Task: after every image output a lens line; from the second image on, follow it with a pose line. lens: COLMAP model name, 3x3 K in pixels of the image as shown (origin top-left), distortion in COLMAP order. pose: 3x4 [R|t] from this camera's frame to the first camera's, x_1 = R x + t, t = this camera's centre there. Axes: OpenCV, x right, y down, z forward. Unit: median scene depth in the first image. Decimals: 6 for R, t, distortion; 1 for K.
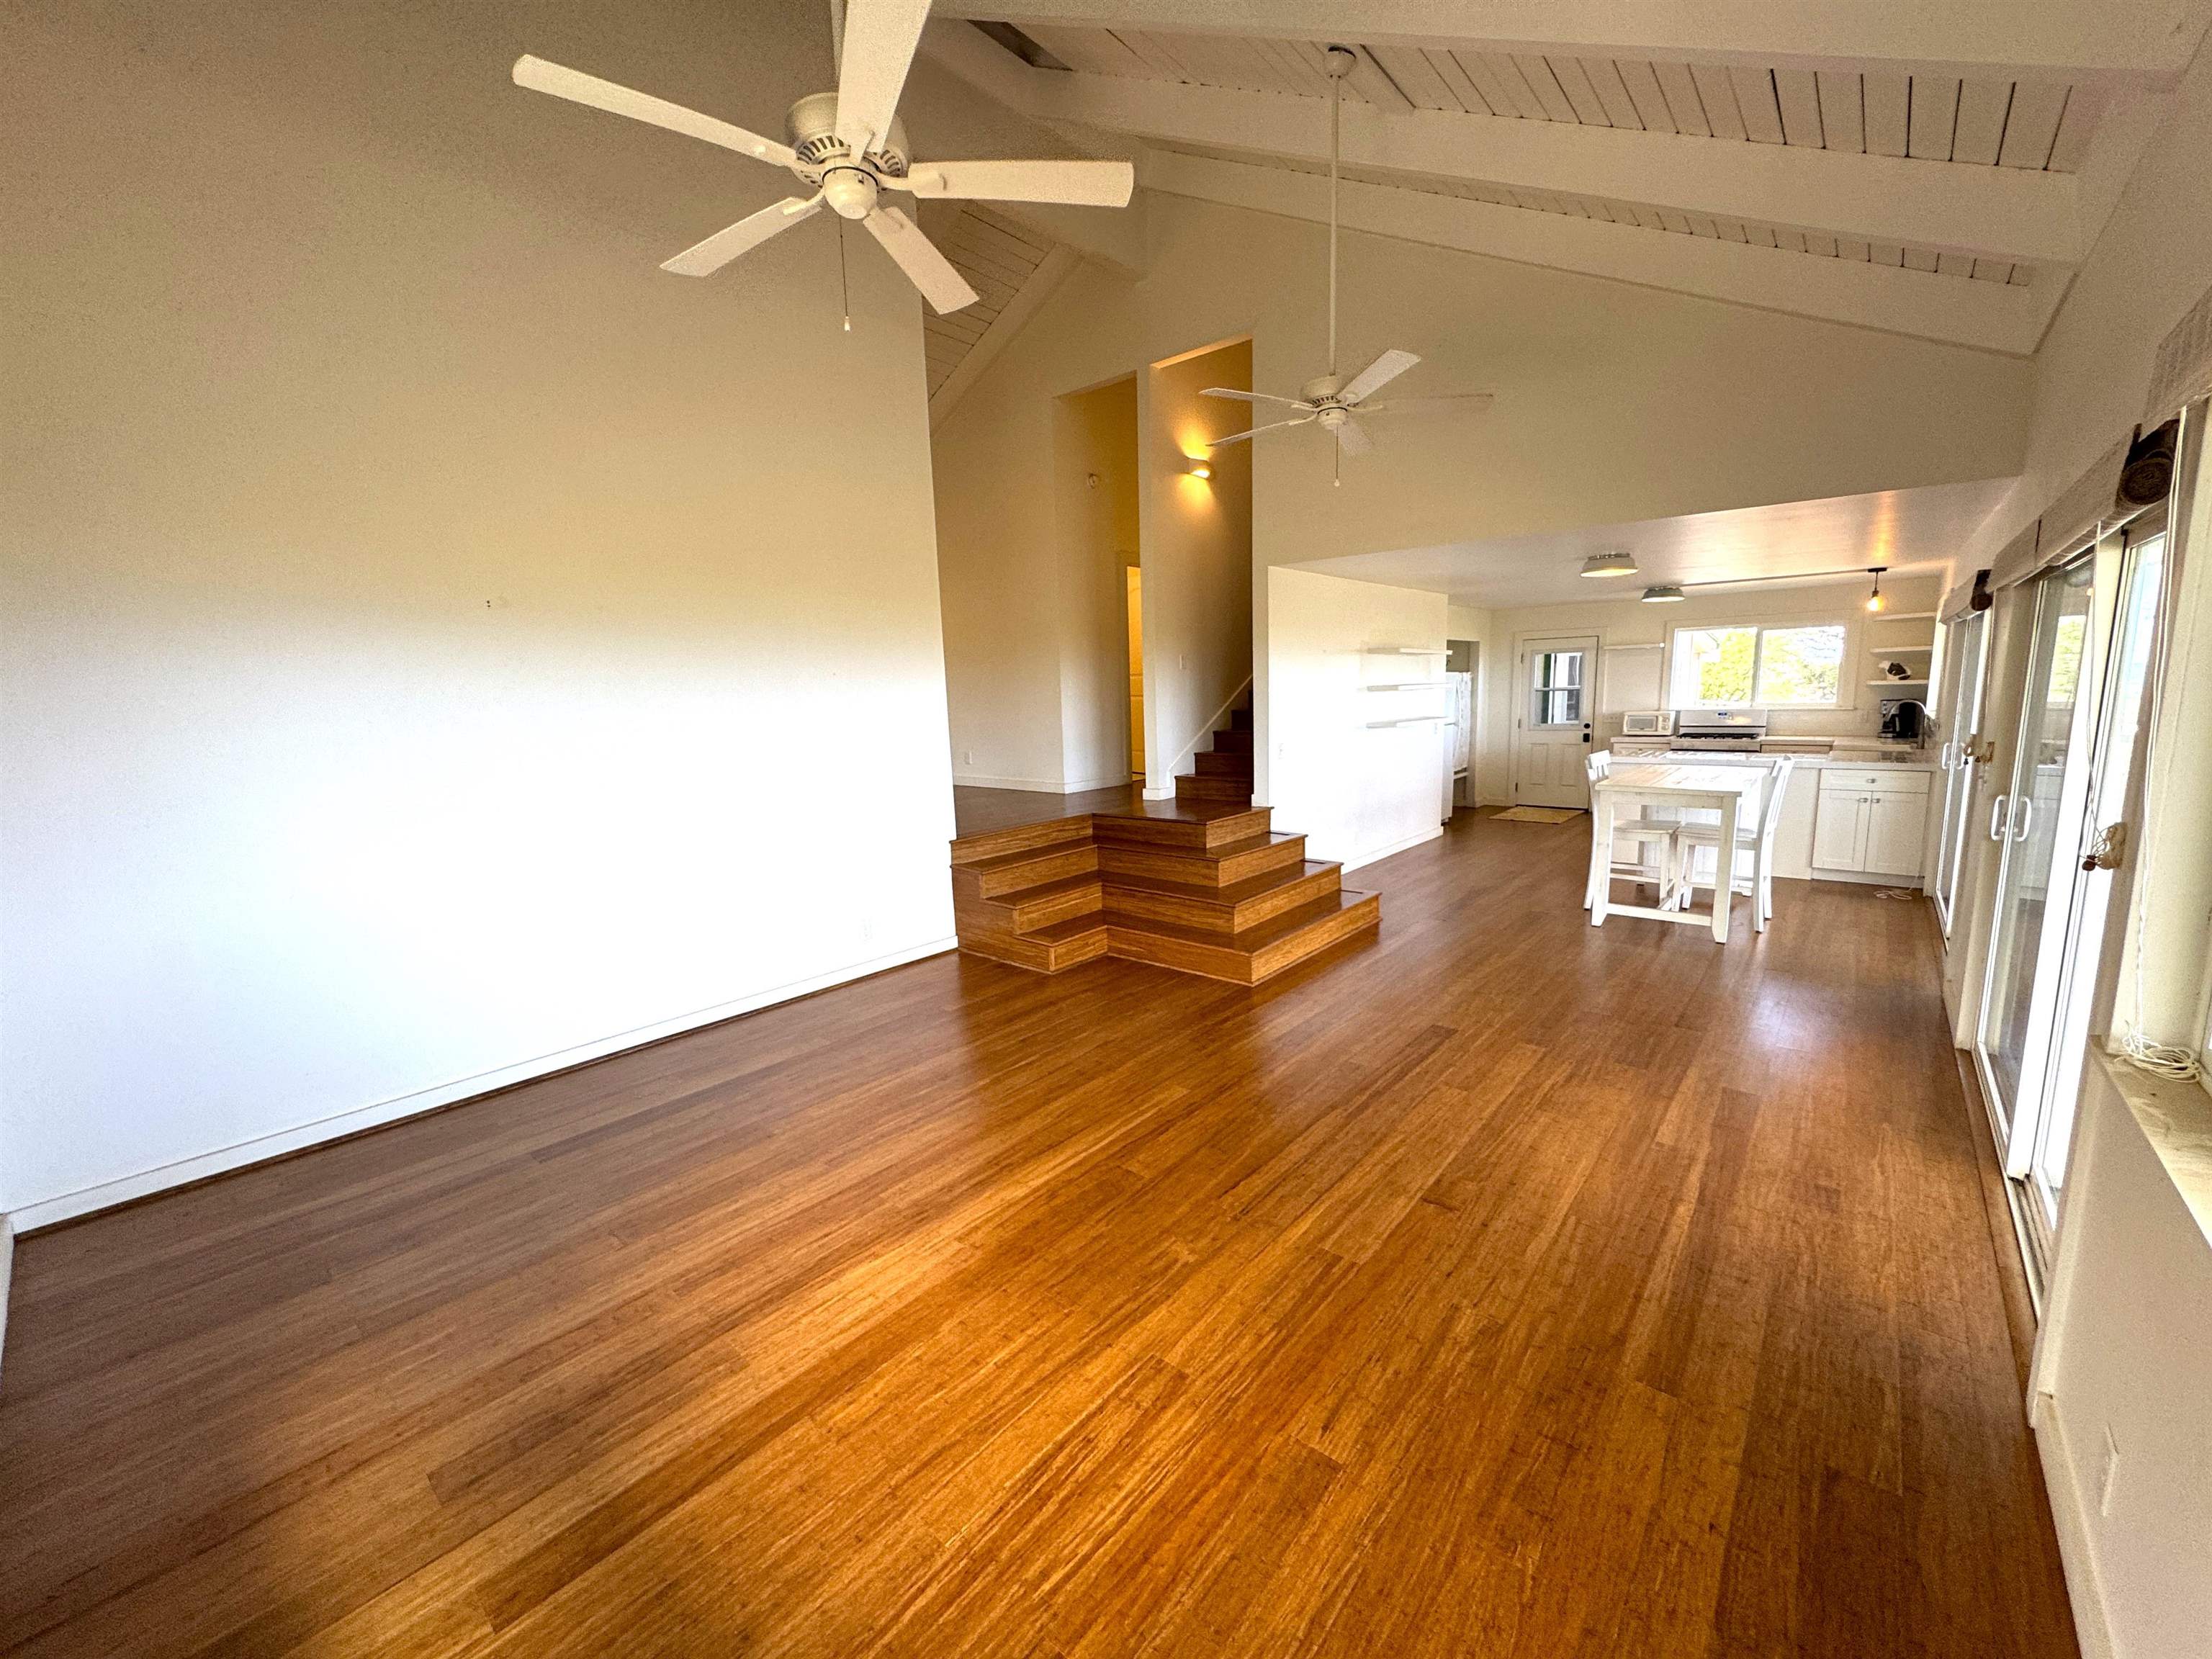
lens RADIAL K [[884.2, 0, 1103.5], [0, 884.2, 836.2], [0, 0, 1]] dist [-0.005255, 0.000941]
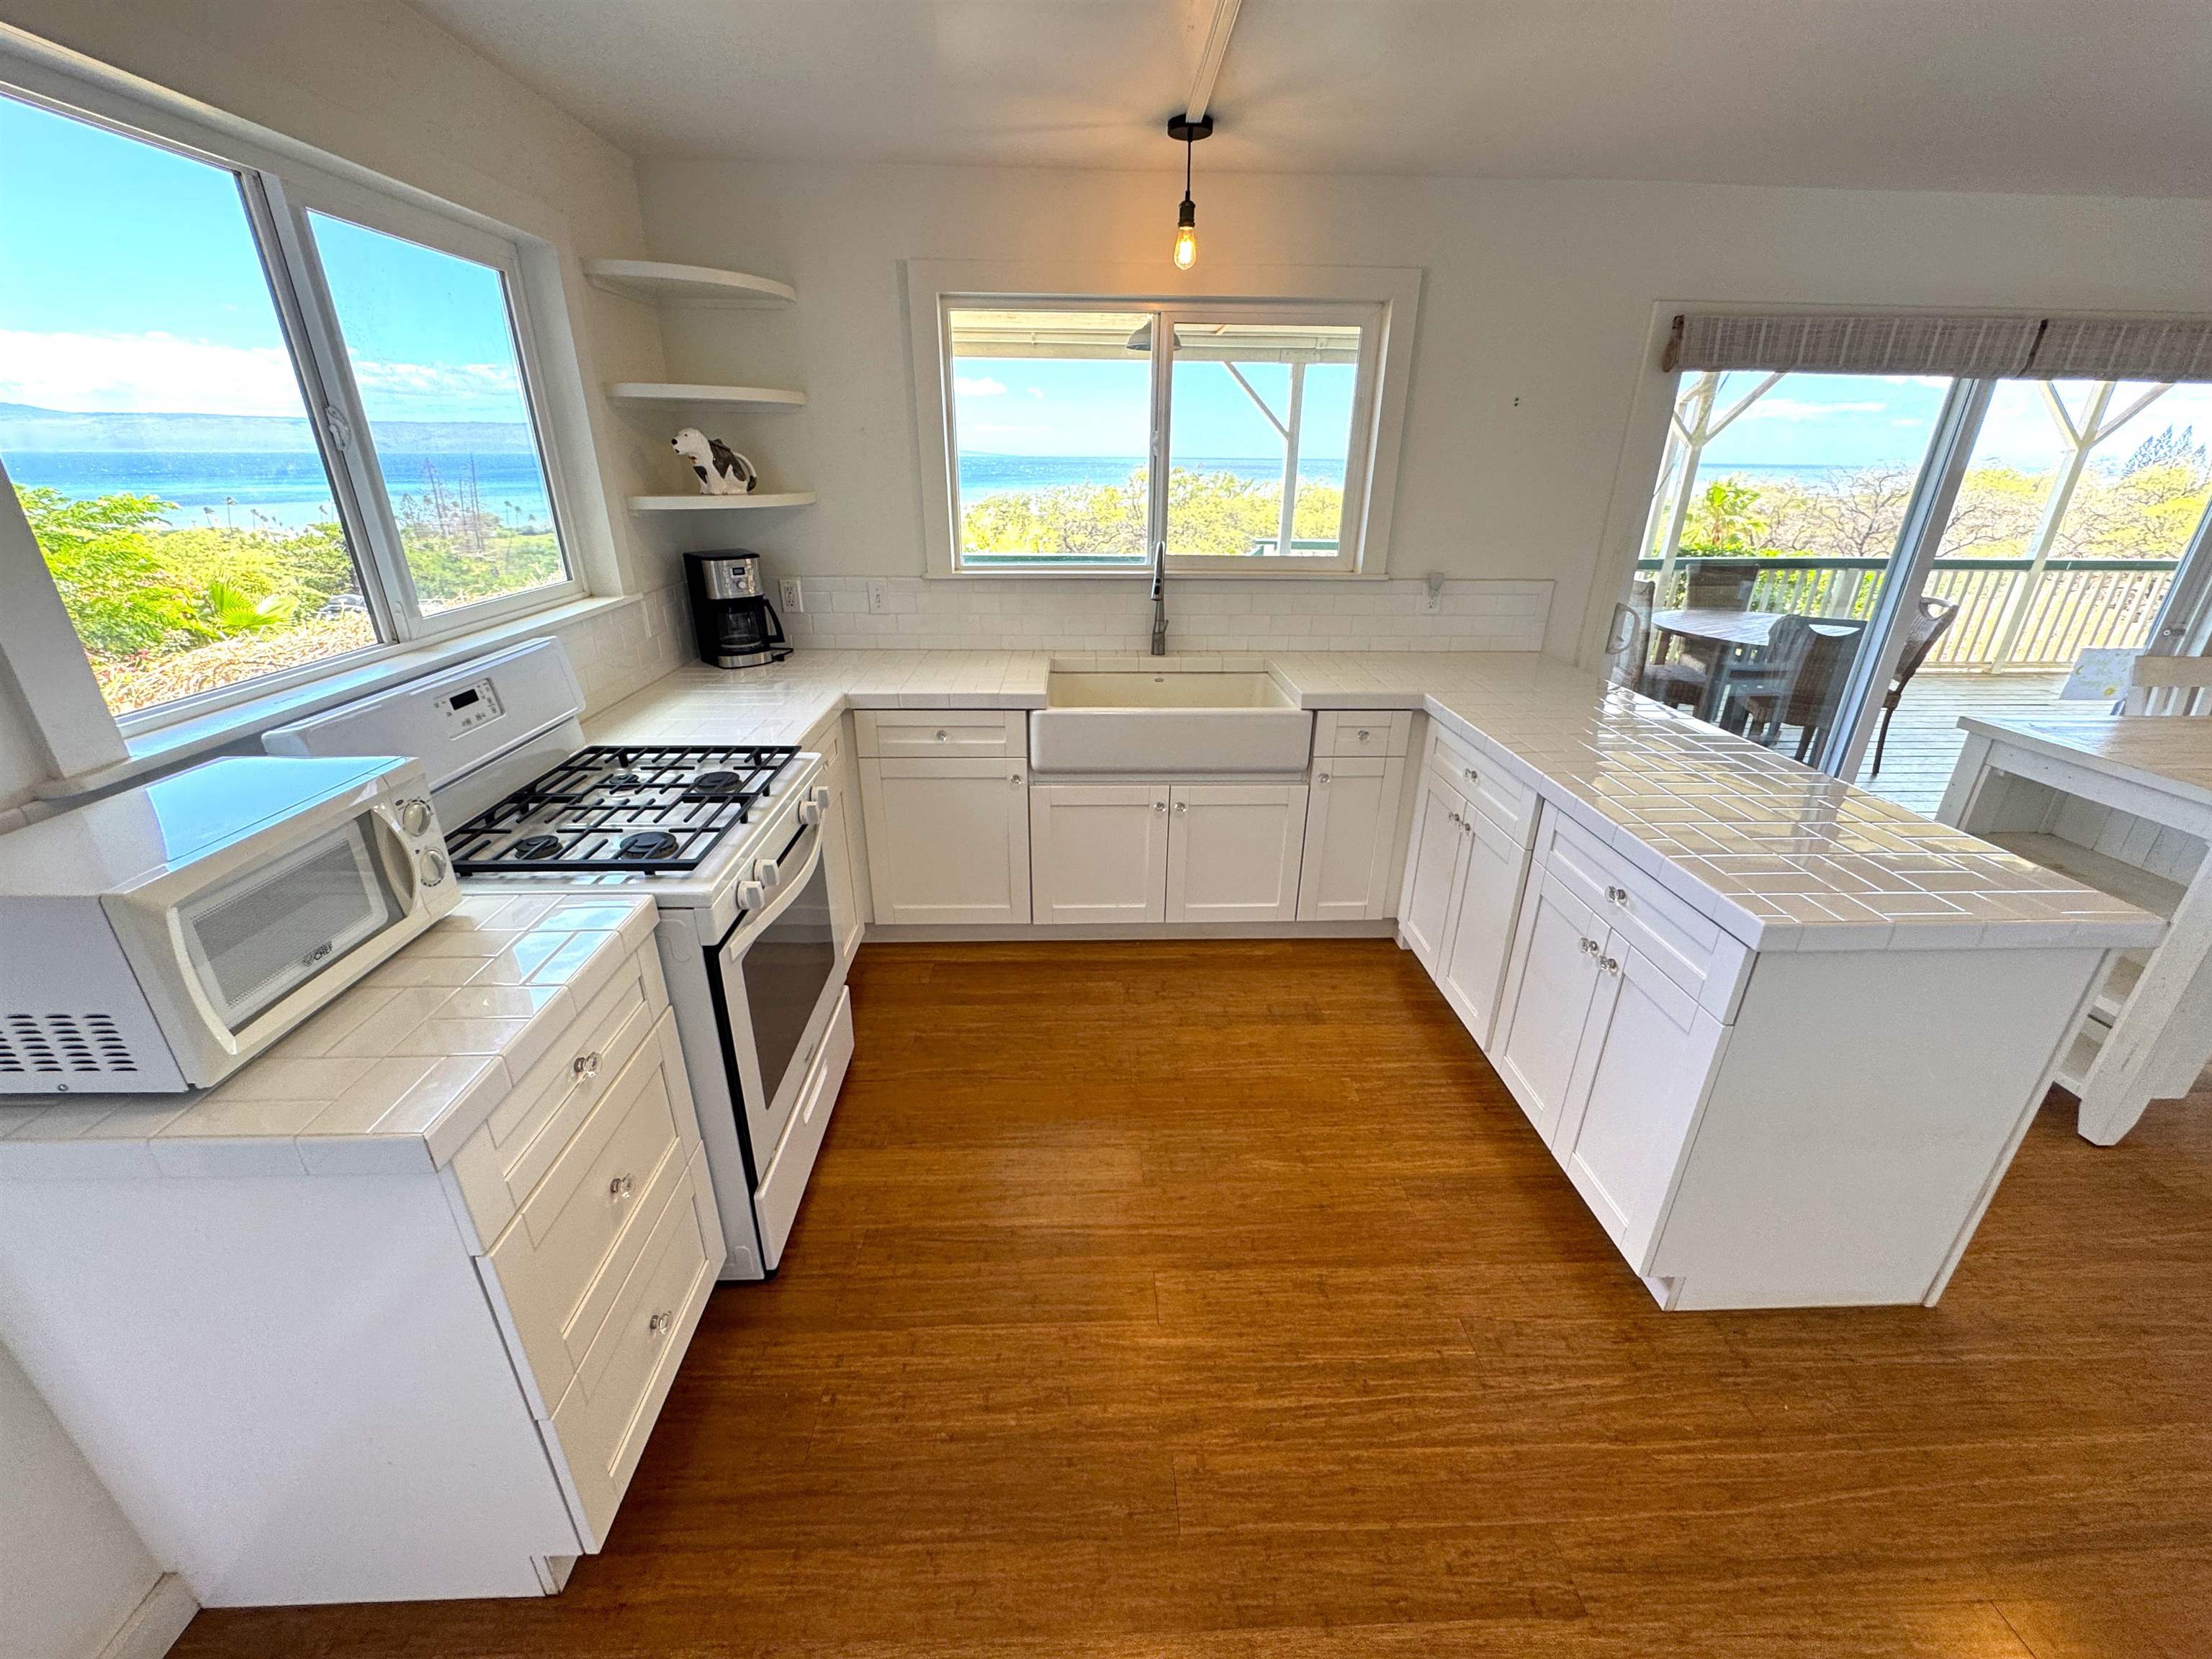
lens RADIAL K [[884.2, 0, 1104.8], [0, 884.2, 826.6], [0, 0, 1]] dist [-0.005255, 0.000941]
pose [[-0.676459, -0.264571, 0.687317, 1.953449], [0.132470, 0.874315, 0.466931, -0.745456], [-0.724469, 0.406909, -0.556391, 4.142368]]
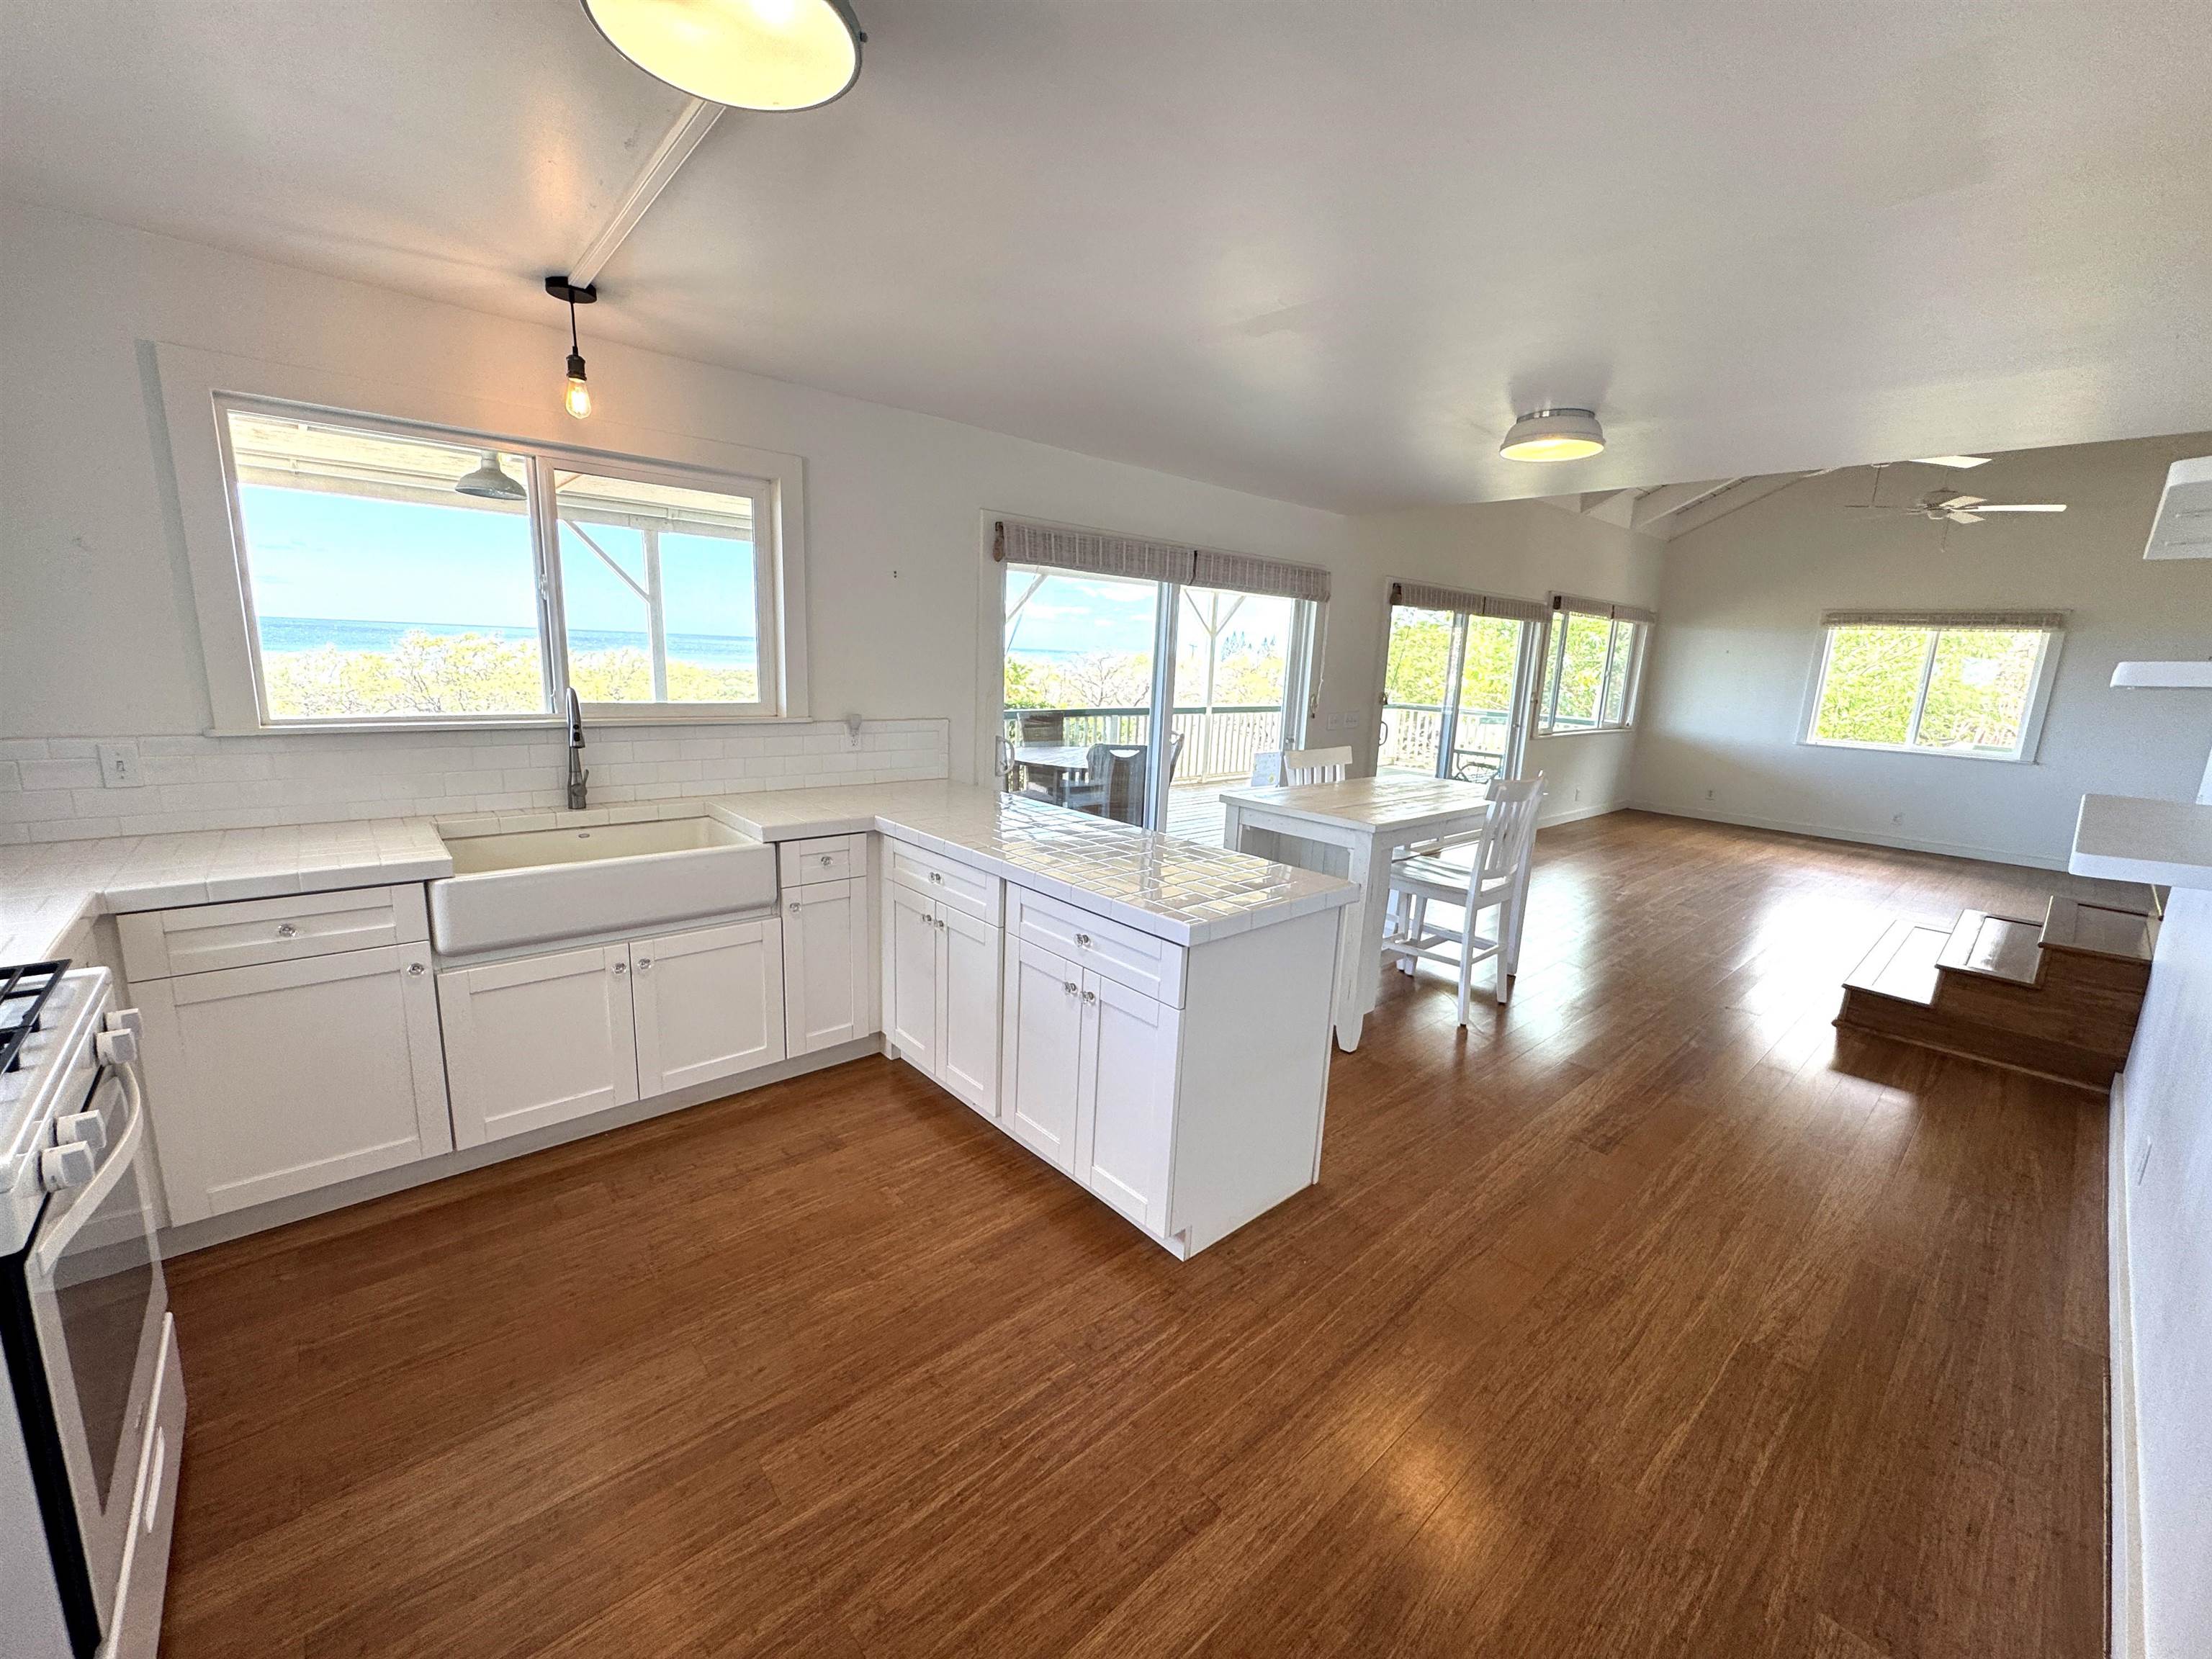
lens RADIAL K [[884.2, 0, 1103.4], [0, 884.2, 827.7], [0, 0, 1]] dist [-0.005255, 0.000941]
pose [[-0.990695, -0.039750, 0.130163, 2.021661], [0.008612, 0.936171, 0.351440, -0.730358], [-0.135824, 0.349291, -0.927118, 4.270017]]
